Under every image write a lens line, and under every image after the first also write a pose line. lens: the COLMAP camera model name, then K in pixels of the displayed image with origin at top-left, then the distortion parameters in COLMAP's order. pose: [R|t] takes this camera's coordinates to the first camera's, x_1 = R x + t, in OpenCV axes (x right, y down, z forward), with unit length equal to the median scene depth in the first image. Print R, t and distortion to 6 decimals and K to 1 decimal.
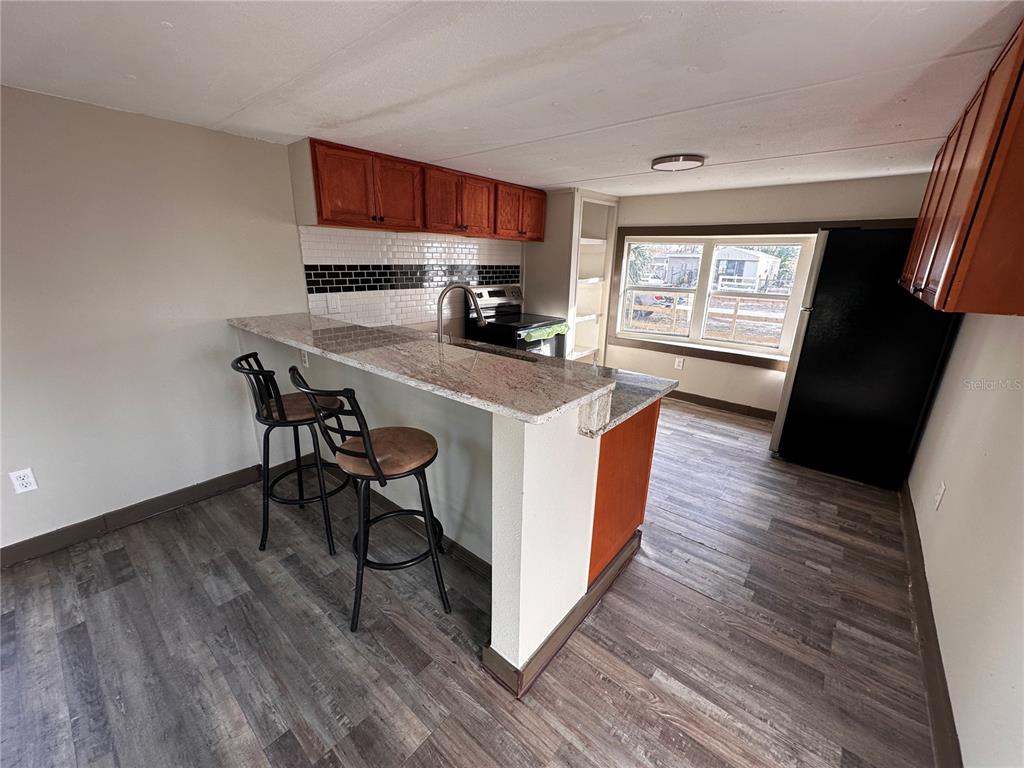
lens RADIAL K [[413.2, 0, 519.4], [0, 413.2, 379.2], [0, 0, 1]] dist [0.003228, 0.000636]
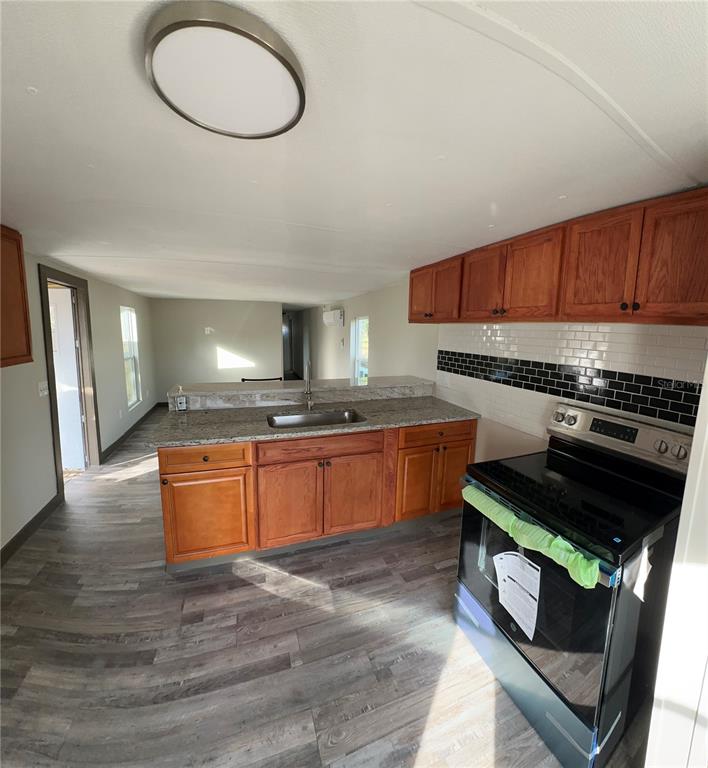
lens RADIAL K [[423.7, 0, 355.8], [0, 423.7, 391.9], [0, 0, 1]] dist [0.005509, -0.005408]
pose [[-0.575195, 0.064926, -0.815435, 0.751340], [-0.294385, 0.913627, 0.280399, -0.421706], [0.763209, 0.401336, -0.506401, 1.420917]]
